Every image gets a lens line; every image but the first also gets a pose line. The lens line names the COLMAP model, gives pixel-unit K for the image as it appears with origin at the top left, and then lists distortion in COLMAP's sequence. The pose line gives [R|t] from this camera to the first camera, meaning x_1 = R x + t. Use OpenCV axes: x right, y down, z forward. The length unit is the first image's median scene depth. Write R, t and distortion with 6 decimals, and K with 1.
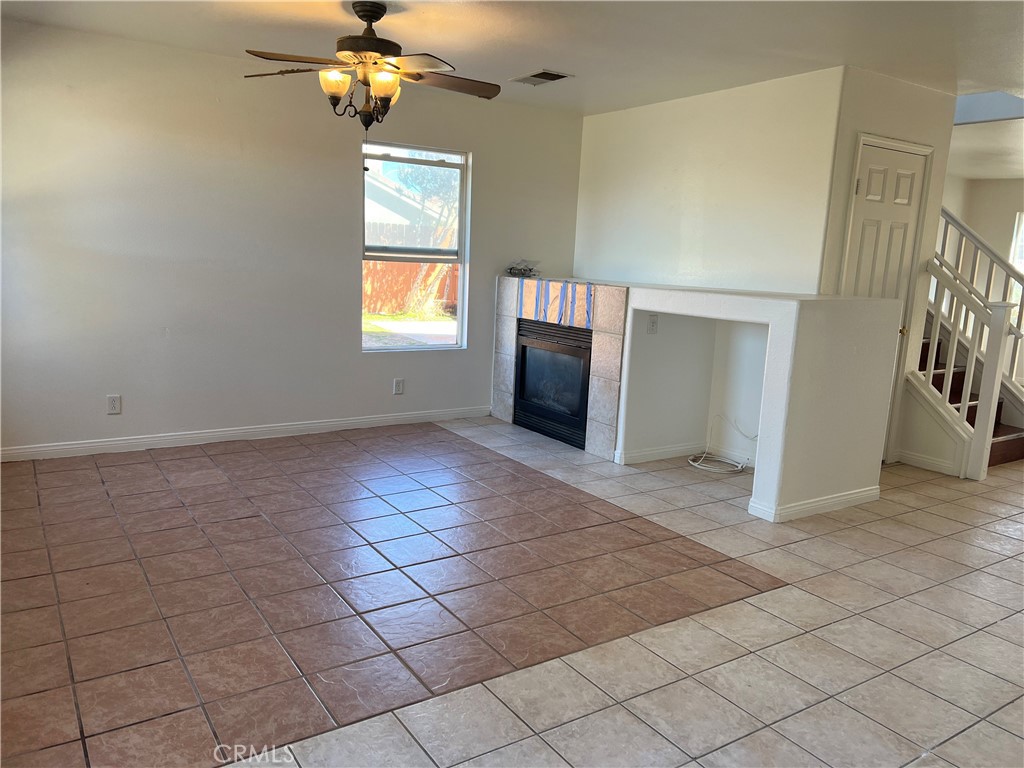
lens RADIAL K [[769.9, 0, 512.4], [0, 769.9, 387.6], [0, 0, 1]] dist [0.012886, -0.010647]
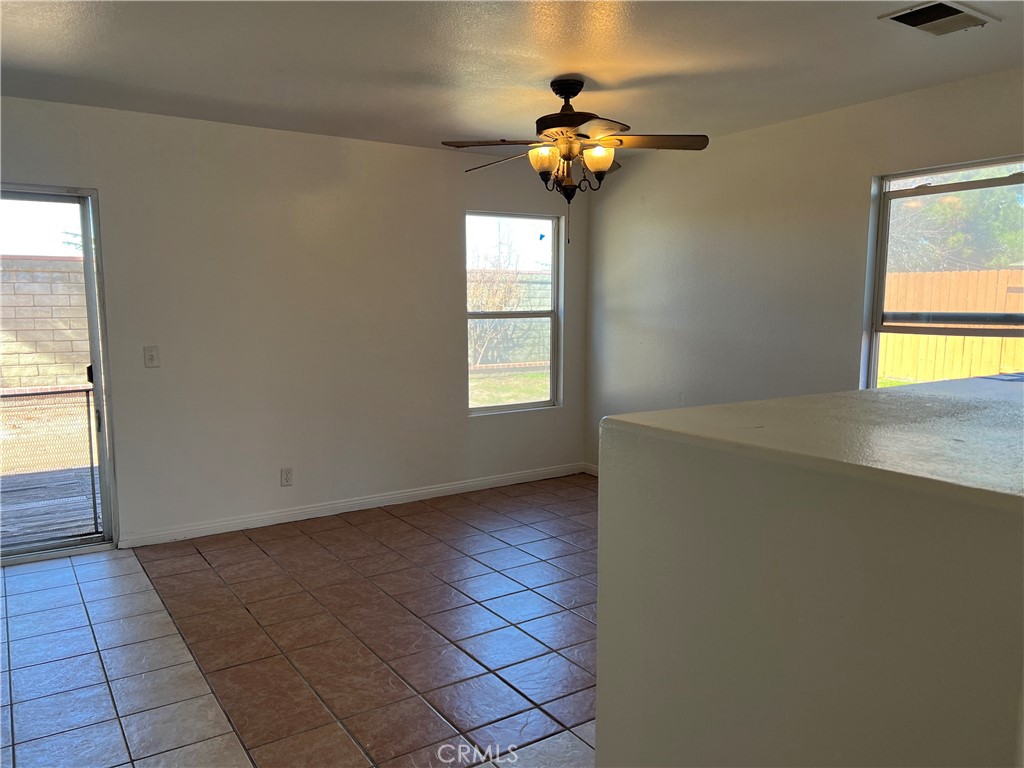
lens RADIAL K [[769.9, 0, 512.2], [0, 769.9, 381.5], [0, 0, 1]] dist [0.012886, -0.010647]
pose [[0.011908, 0.064523, -0.997845, 0.902541], [-0.175528, 0.982555, 0.061439, -0.163956], [0.984402, 0.174418, 0.023026, 1.034381]]
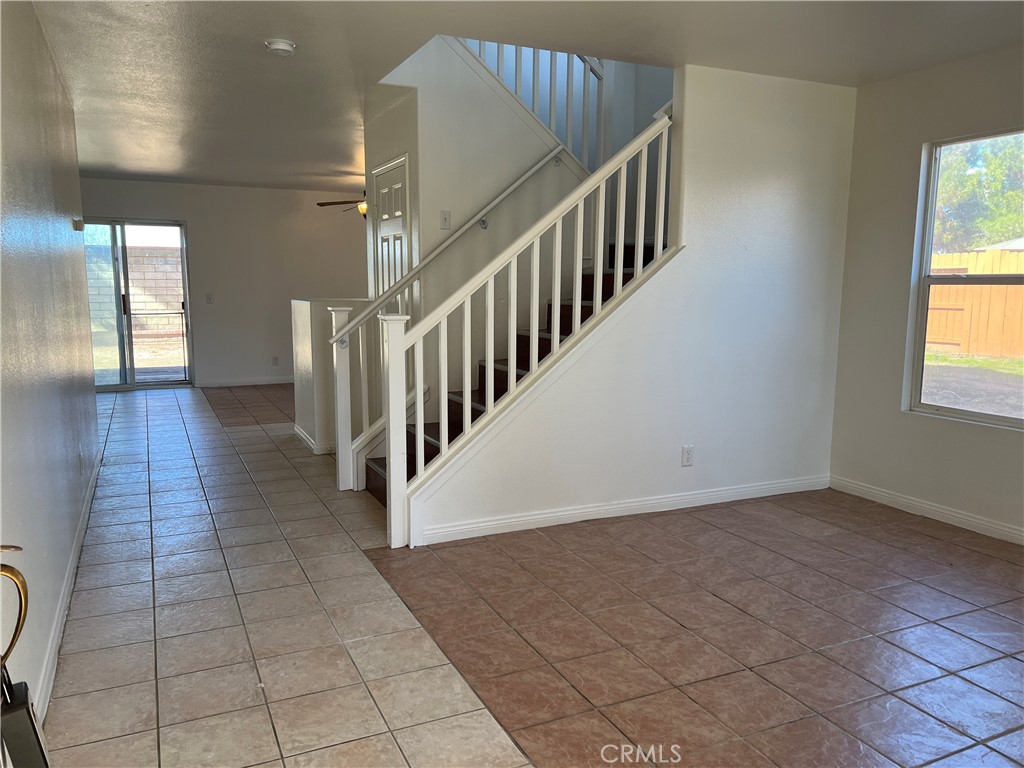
lens RADIAL K [[769.9, 0, 512.1], [0, 769.9, 386.6], [0, 0, 1]] dist [0.012886, -0.010647]
pose [[-0.134370, 0.090838, -0.986759, 2.162031], [-0.182080, 0.976572, 0.114695, -0.222421], [0.974059, 0.195081, -0.114682, 1.862446]]
